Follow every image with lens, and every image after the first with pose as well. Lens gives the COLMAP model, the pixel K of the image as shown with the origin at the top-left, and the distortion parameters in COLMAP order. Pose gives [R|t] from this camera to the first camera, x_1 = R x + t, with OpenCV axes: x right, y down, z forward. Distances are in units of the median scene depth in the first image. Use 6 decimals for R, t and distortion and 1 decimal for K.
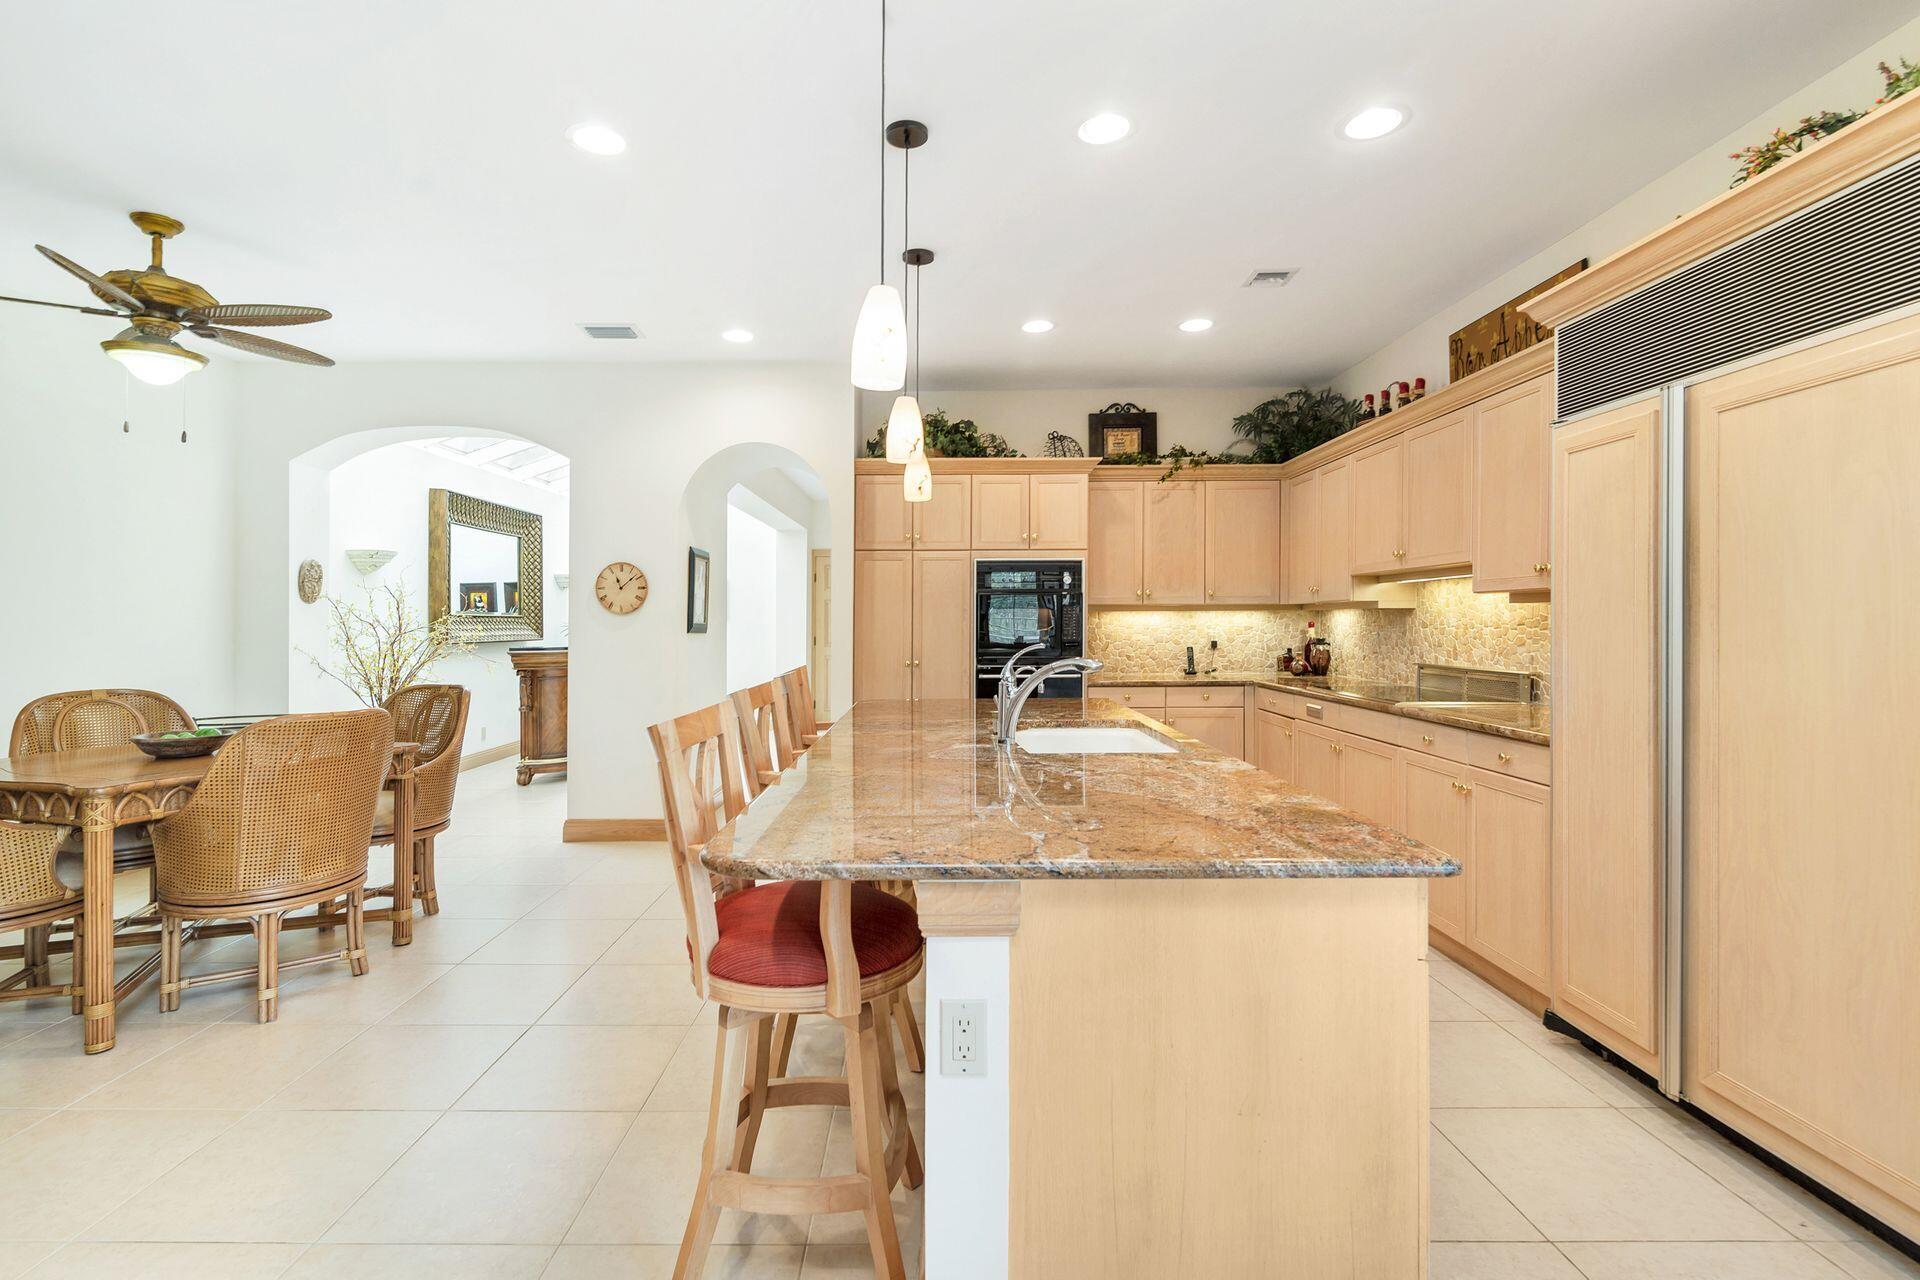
lens RADIAL K [[902.1, 0, 931.1], [0, 902.1, 601.5], [0, 0, 1]] dist [0.002071, -0.000139]
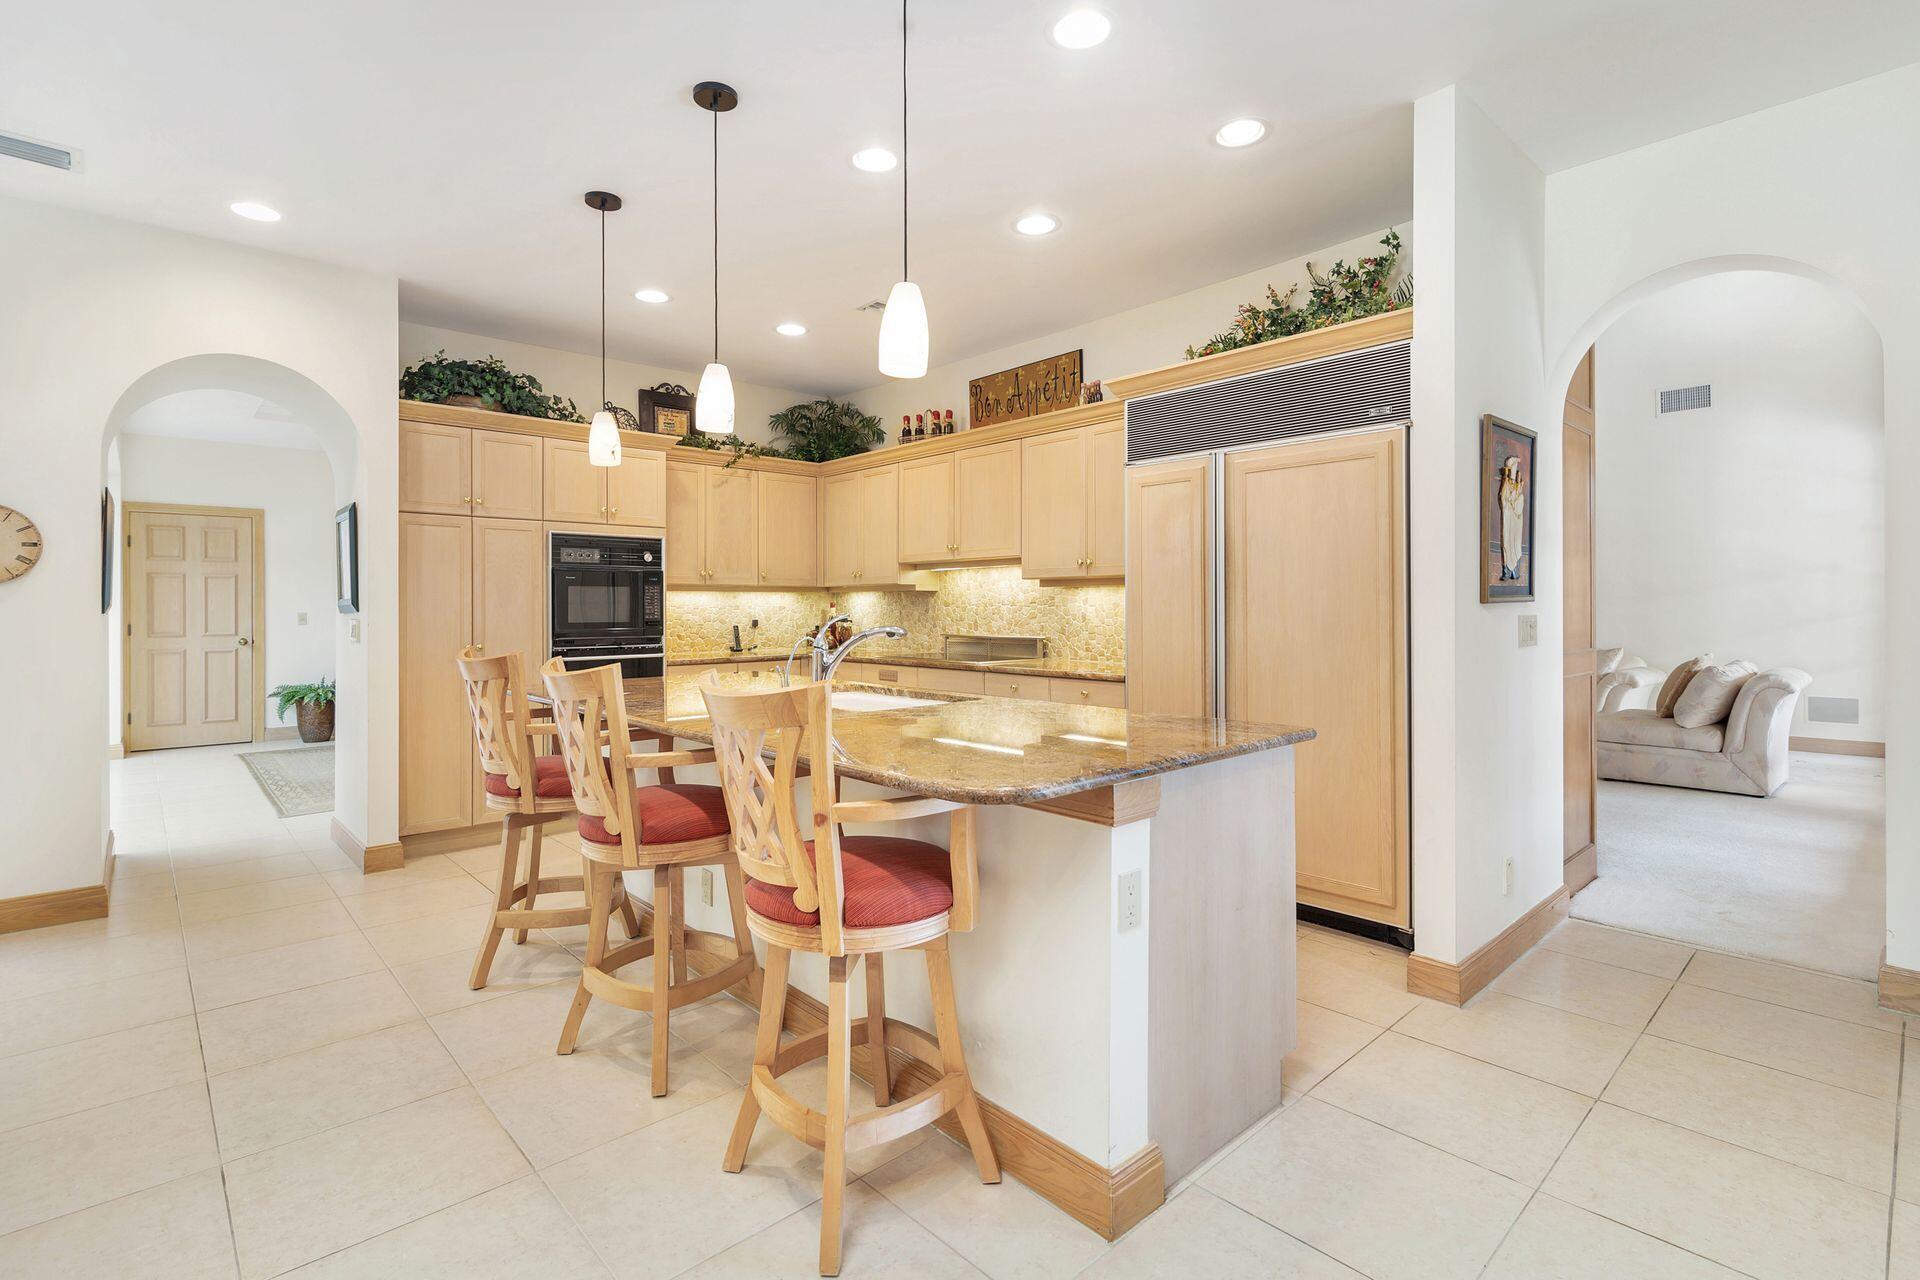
lens RADIAL K [[902.1, 0, 955.6], [0, 902.1, 591.2], [0, 0, 1]] dist [0.002071, -0.000139]
pose [[0.728387, 0.013655, 0.685029, -0.278133], [-0.014927, 0.999880, -0.004059, 0.011356], [-0.685003, -0.007269, 0.728504, 0.057720]]
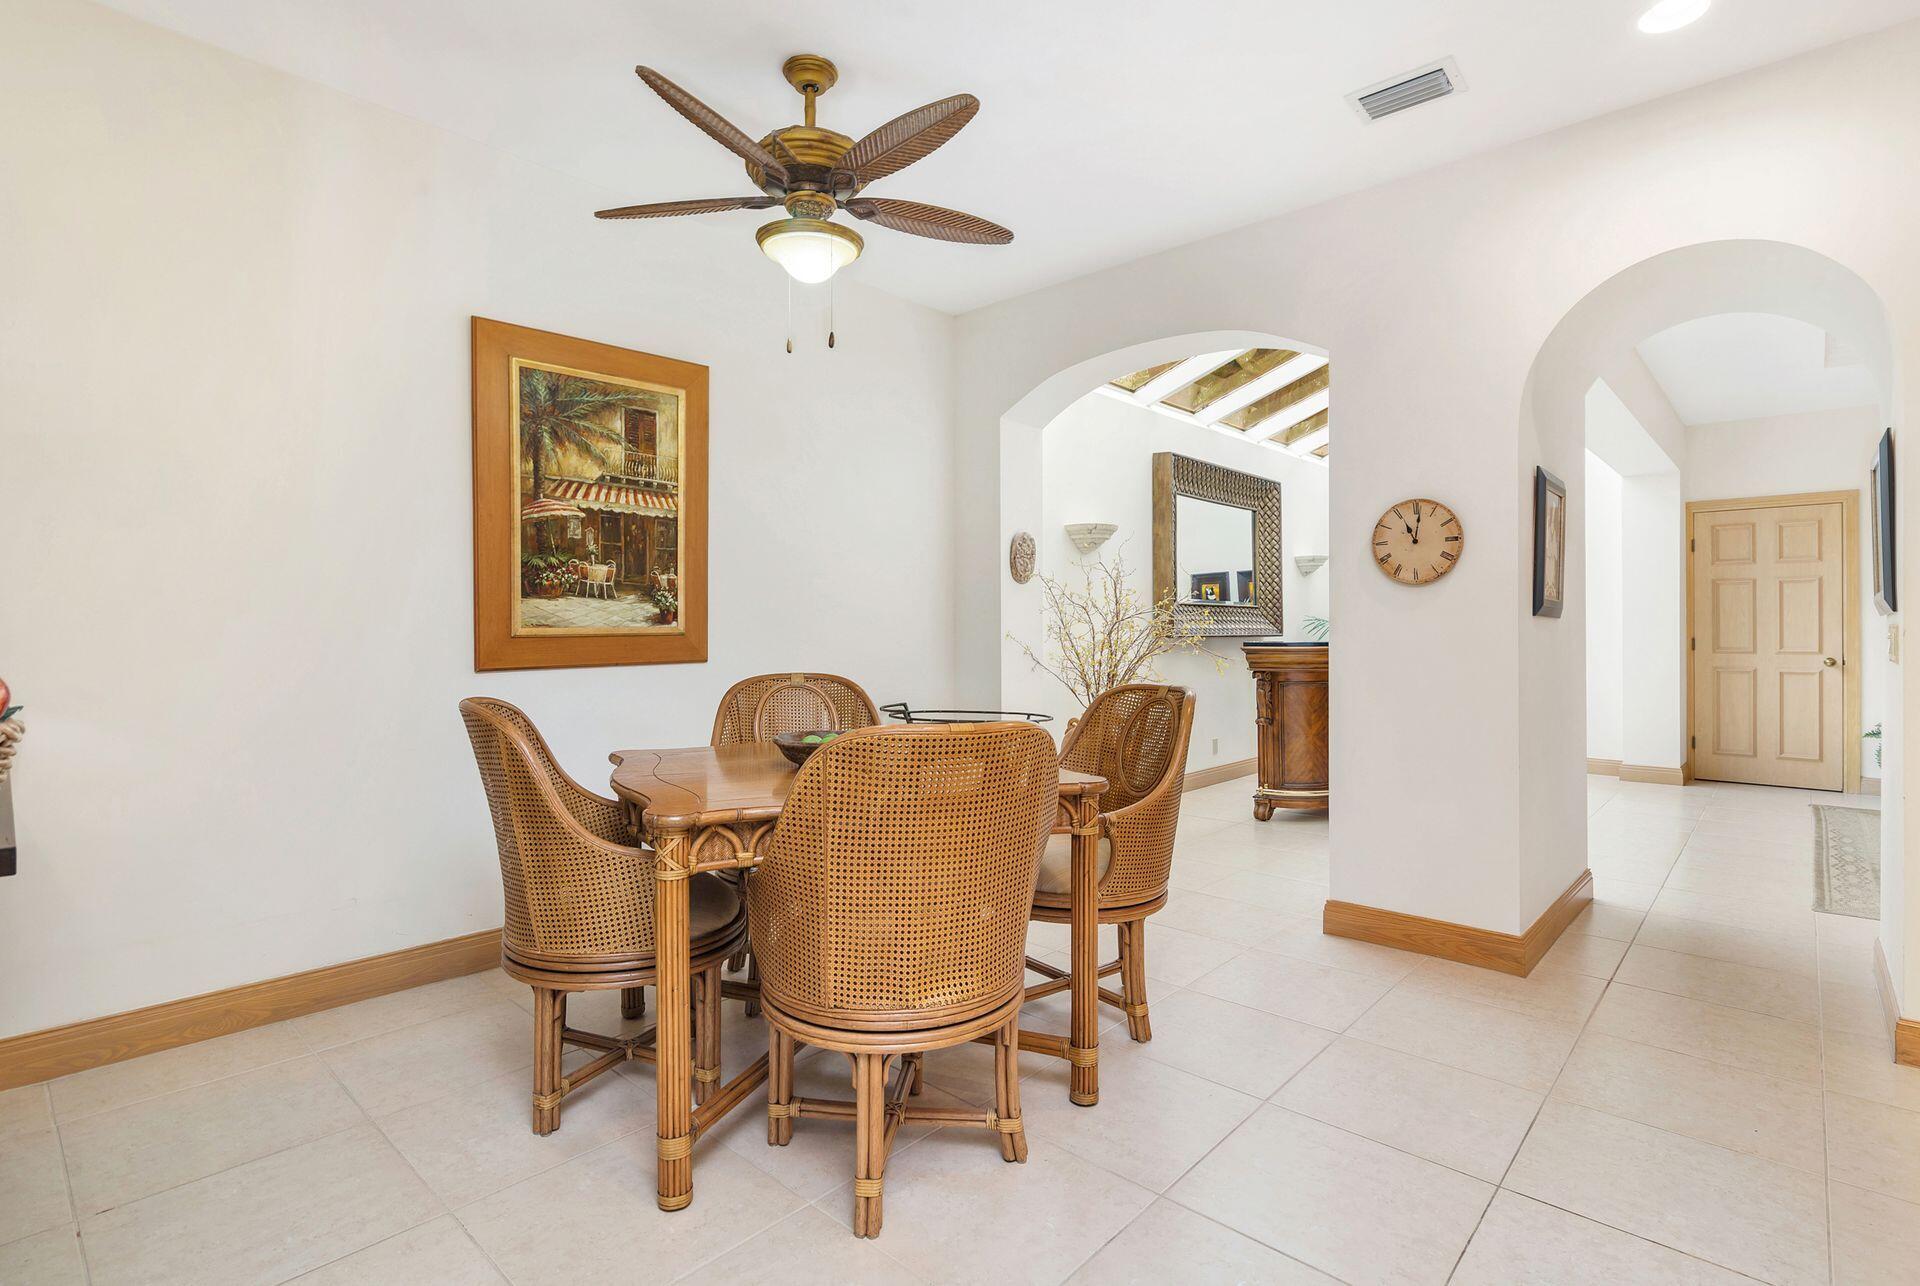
lens RADIAL K [[902.1, 0, 967.8], [0, 902.1, 626.0], [0, 0, 1]] dist [0.002071, -0.000139]
pose [[0.743187, 0.000919, -0.669083, -0.157327], [0.011870, 0.999824, 0.014558, 0.029783], [0.668978, -0.018761, 0.743045, 0.335085]]
